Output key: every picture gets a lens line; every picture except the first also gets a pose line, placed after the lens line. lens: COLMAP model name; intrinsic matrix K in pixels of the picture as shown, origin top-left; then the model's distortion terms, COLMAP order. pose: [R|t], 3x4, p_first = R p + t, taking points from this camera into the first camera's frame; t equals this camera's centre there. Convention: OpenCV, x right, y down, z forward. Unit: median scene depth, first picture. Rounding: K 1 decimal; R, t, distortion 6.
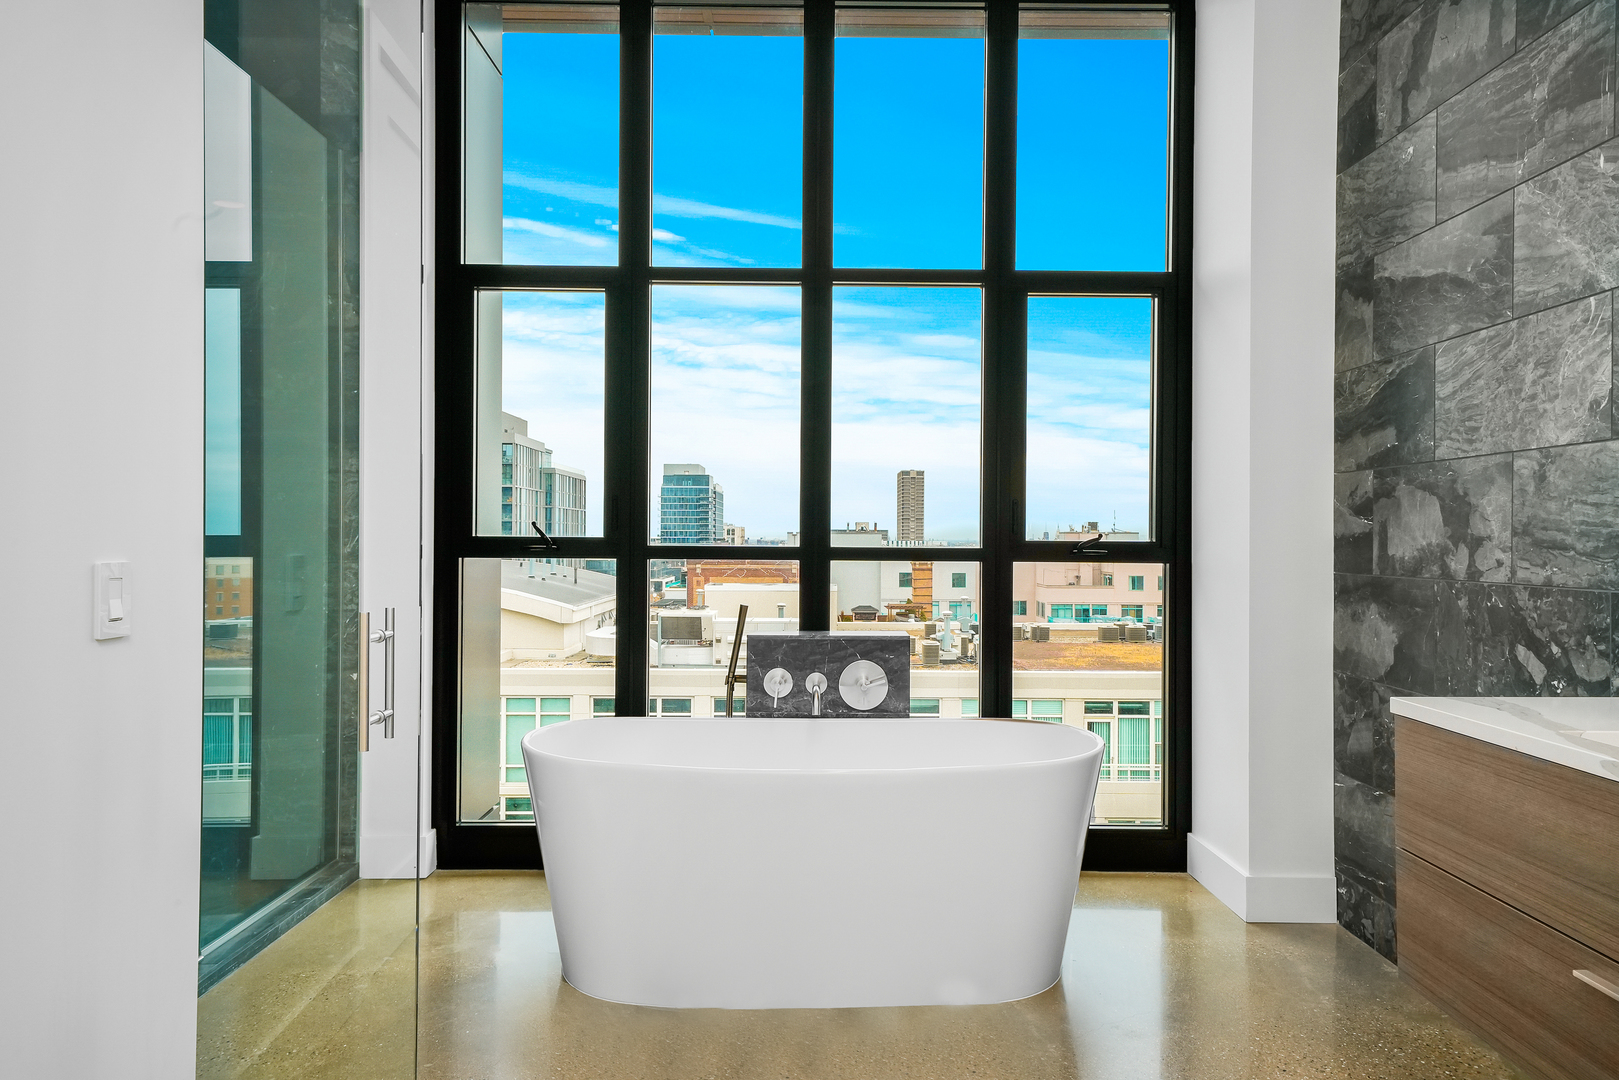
lens RADIAL K [[1069.3, 0, 809.5], [0, 1069.3, 540.0], [0, 0, 1]] dist [0.019529, 0.002401]
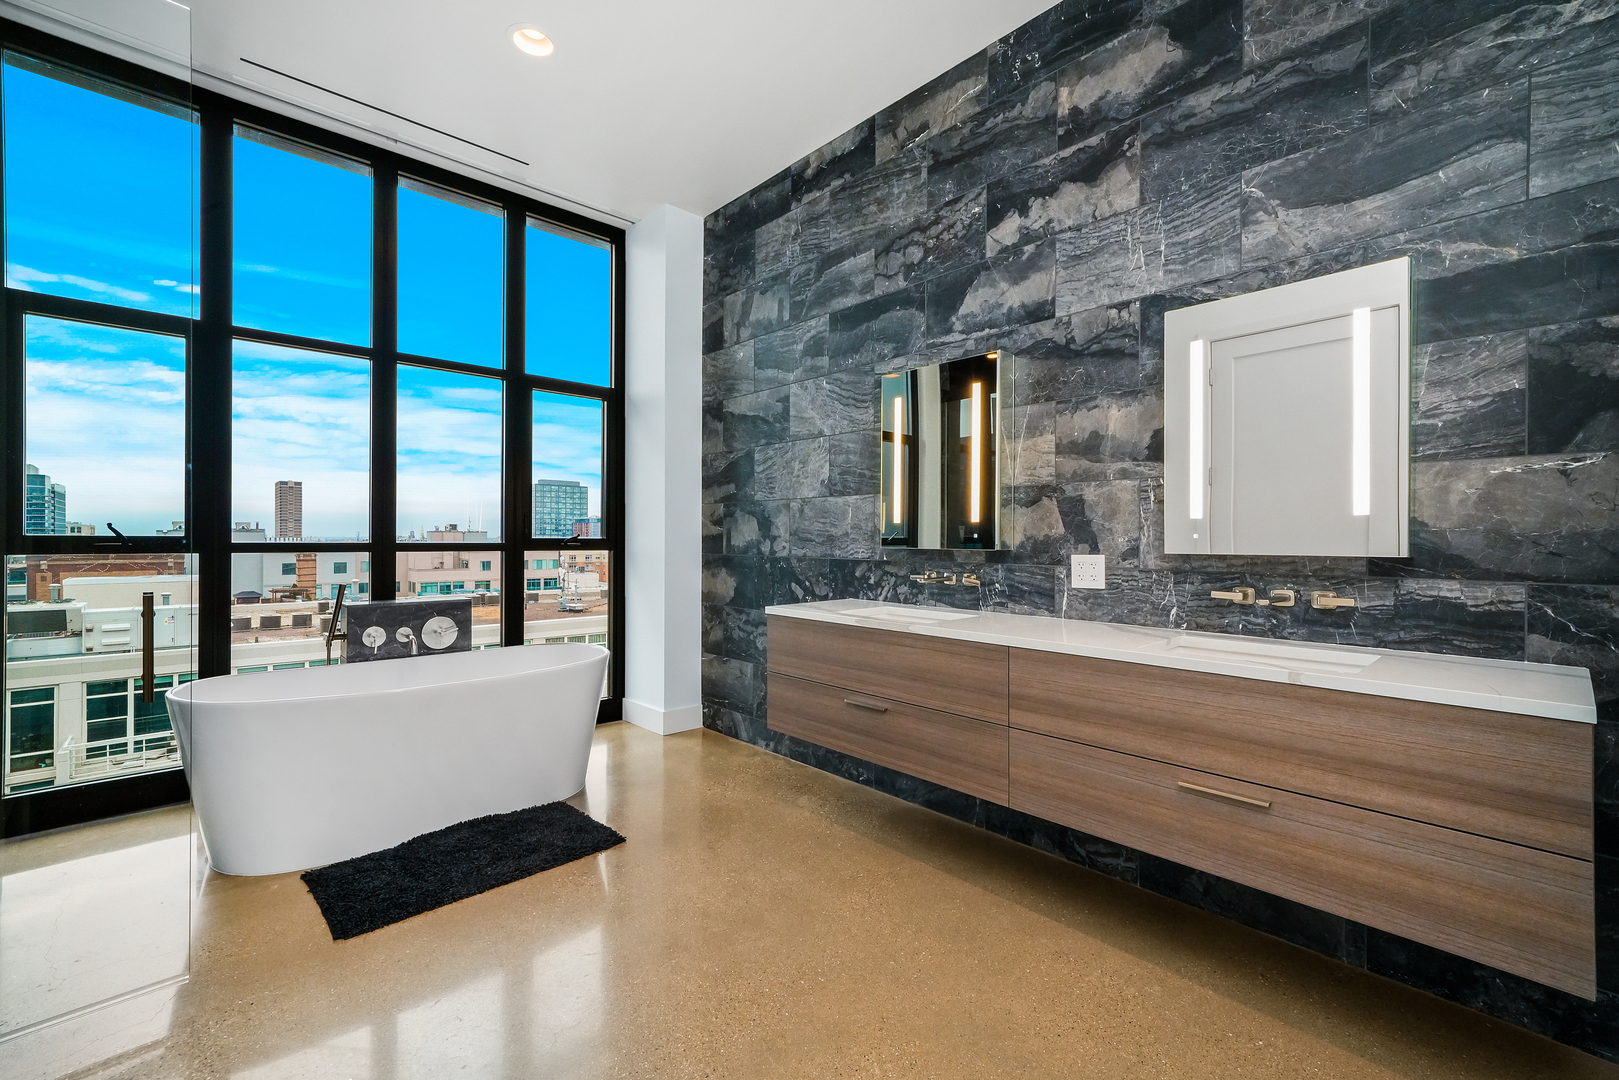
lens RADIAL K [[689.8, 0, 804.8], [0, 689.8, 544.1], [0, 0, 1]] dist [-0.000676, 0.000072]
pose [[0.743381, -0.008775, 0.668810, -0.238898], [0.001538, 0.999934, 0.011410, -0.001891], [-0.668866, -0.007453, 0.743346, -0.089768]]
